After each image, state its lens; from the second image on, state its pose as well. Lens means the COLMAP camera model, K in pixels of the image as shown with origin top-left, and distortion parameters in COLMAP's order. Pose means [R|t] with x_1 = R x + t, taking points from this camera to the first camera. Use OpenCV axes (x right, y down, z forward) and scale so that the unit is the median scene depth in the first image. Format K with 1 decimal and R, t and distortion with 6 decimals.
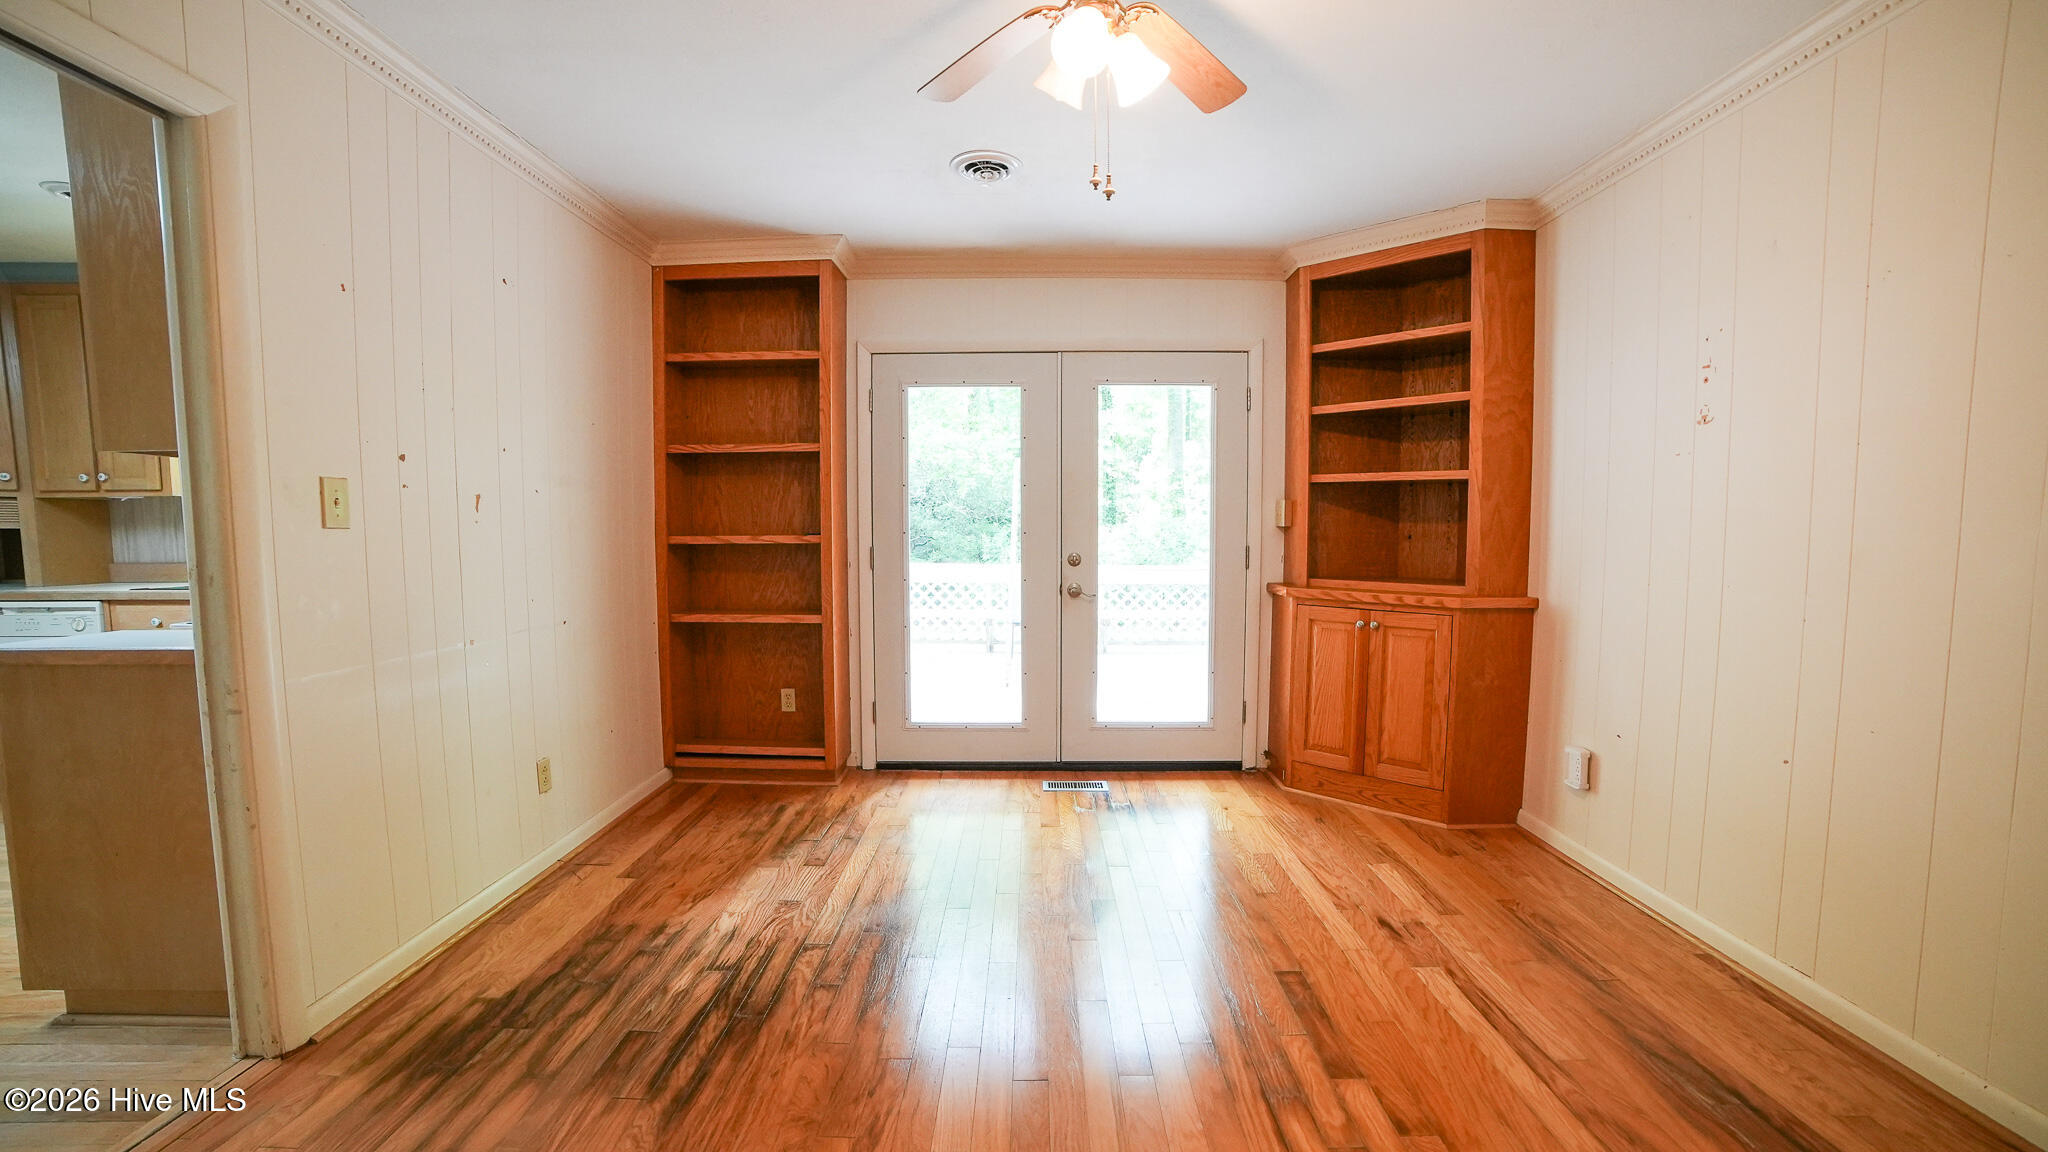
lens RADIAL K [[841.2, 0, 1019.9], [0, 841.2, 580.4], [0, 0, 1]] dist [-0.104855, 0.035057]
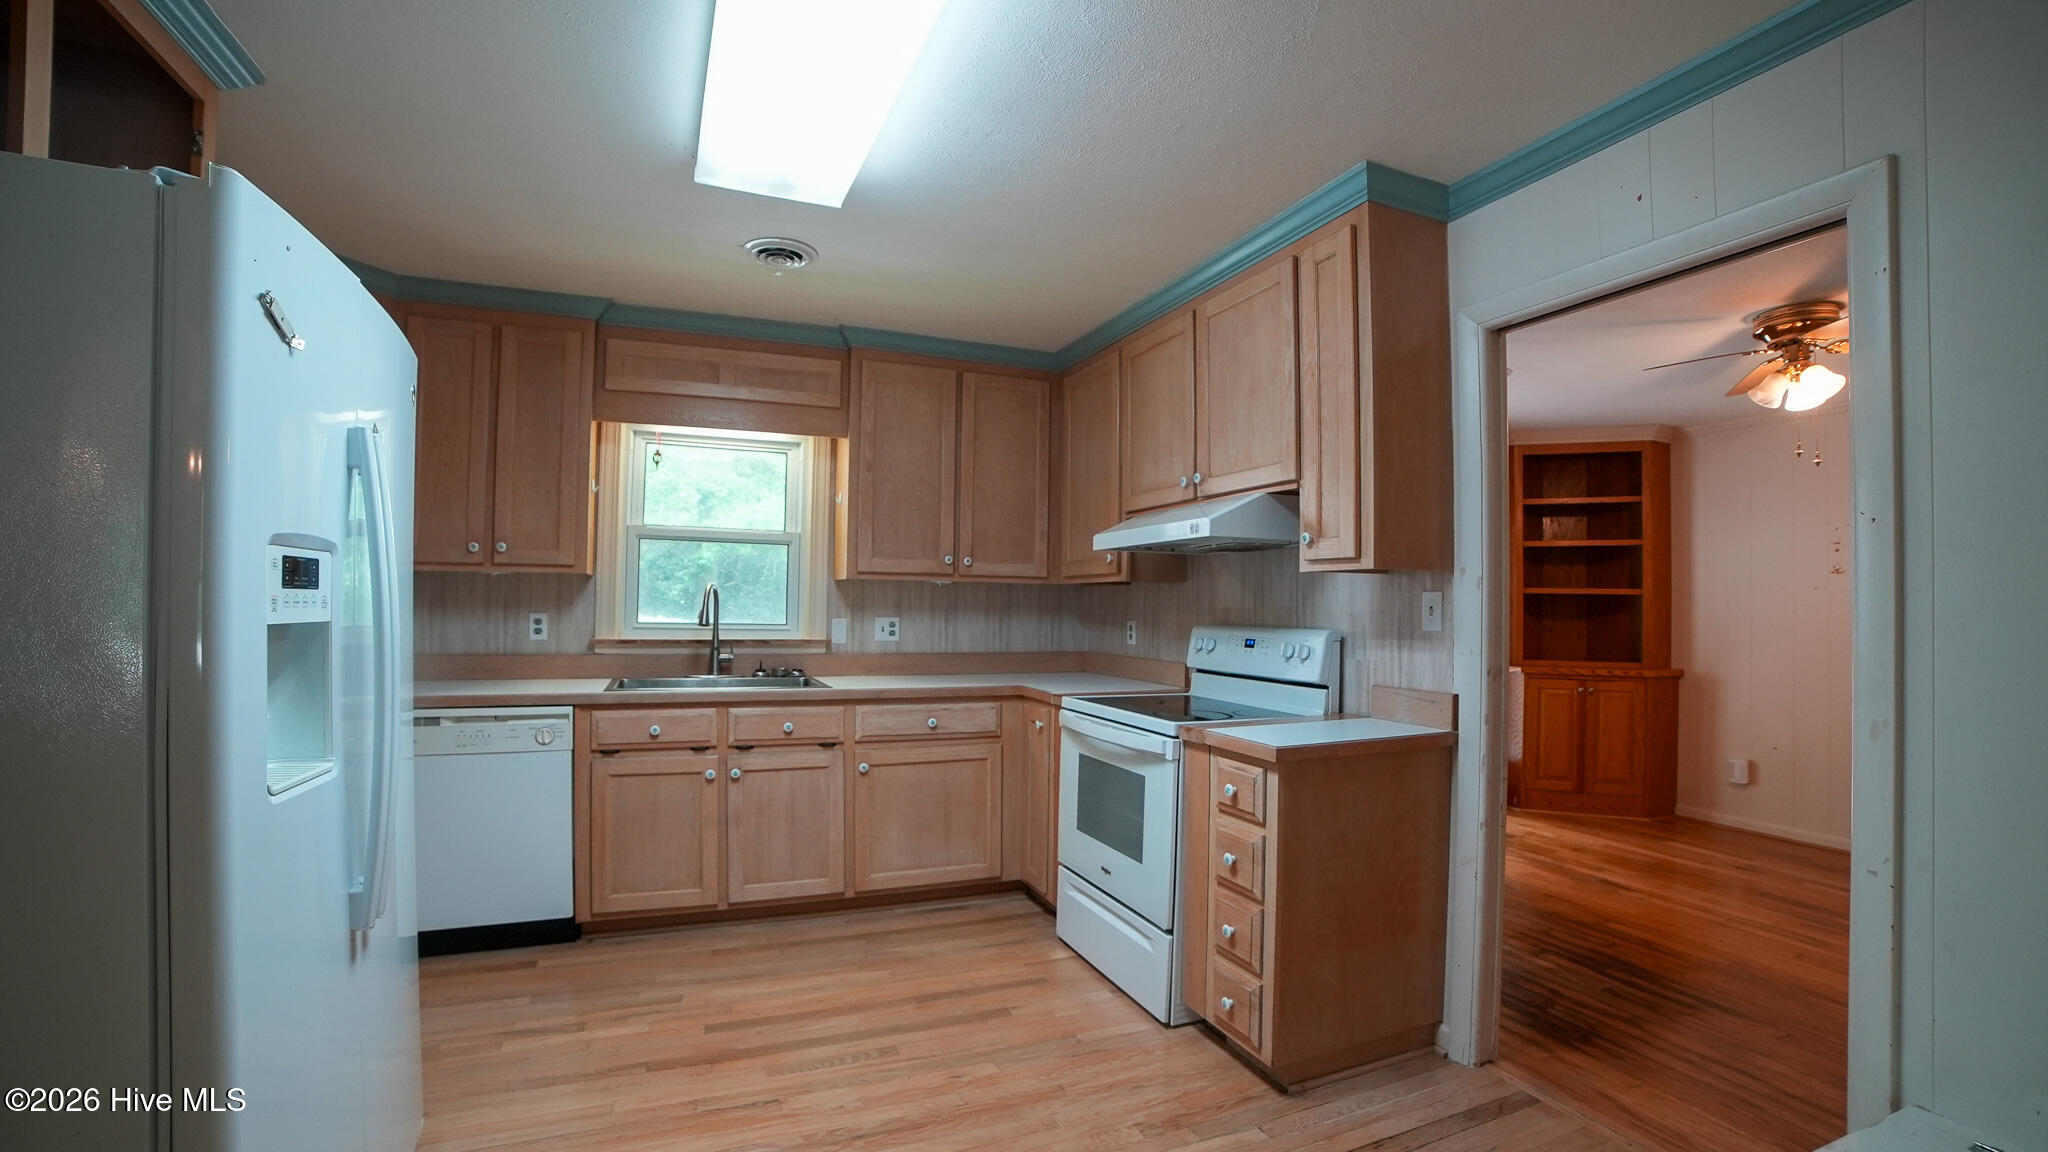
lens RADIAL K [[812.0, 0, 1032.8], [0, 812.0, 591.4], [0, 0, 1]] dist [-0.057403, 0.000015]
pose [[0.929931, 0.019261, 0.367230, -1.083531], [0.011982, 0.996510, -0.082608, -0.019981], [-0.367539, 0.081220, 0.926455, 0.026947]]
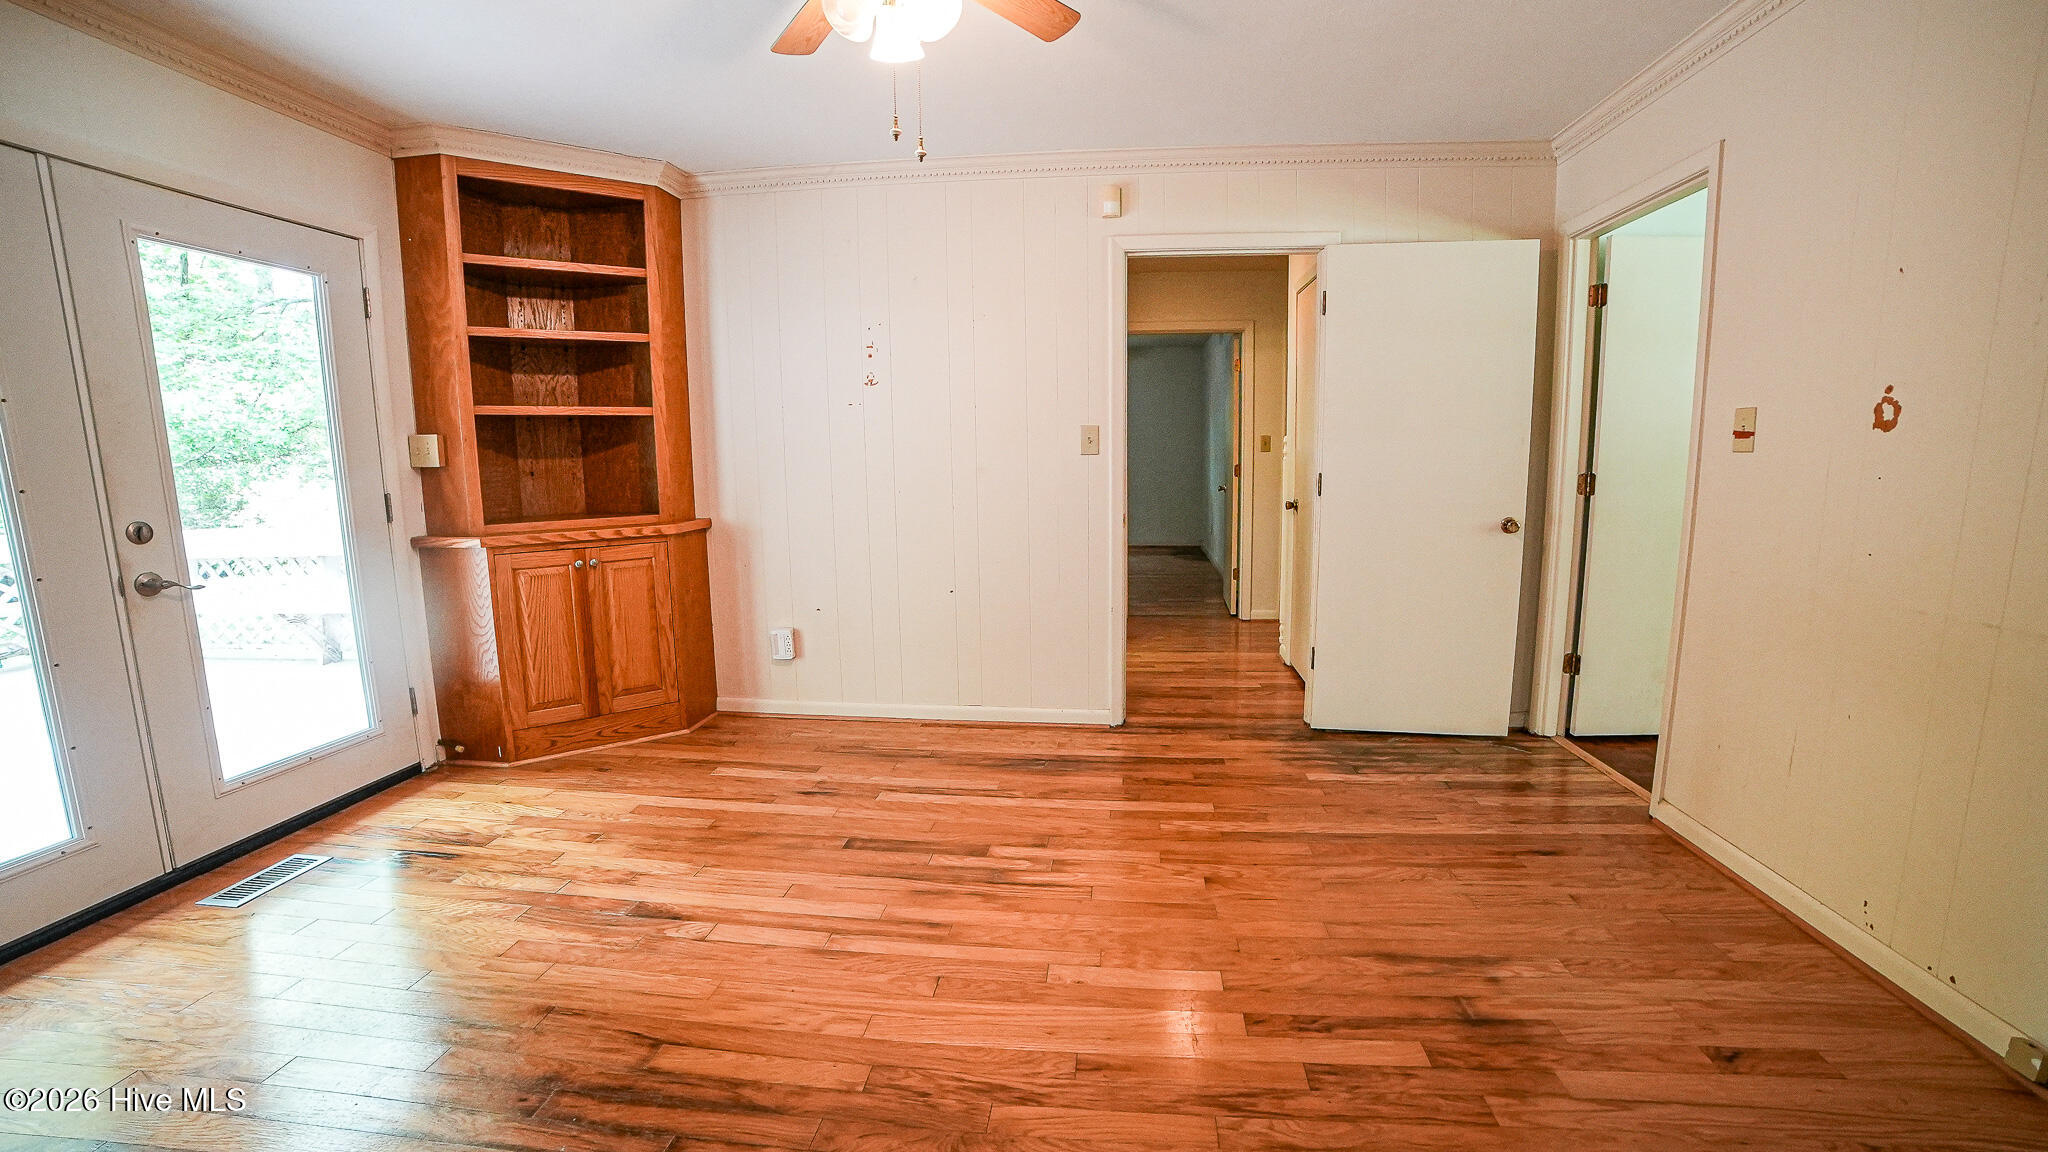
lens RADIAL K [[842.0, 0, 1038.0], [0, 842.0, 573.9], [0, 0, 1]] dist [-0.107572, 0.036909]
pose [[0.101114, -0.143565, 0.984462, -0.493038], [0.077395, 0.987670, 0.136084, -0.024988], [-0.991860, 0.062433, 0.110978, 0.377542]]
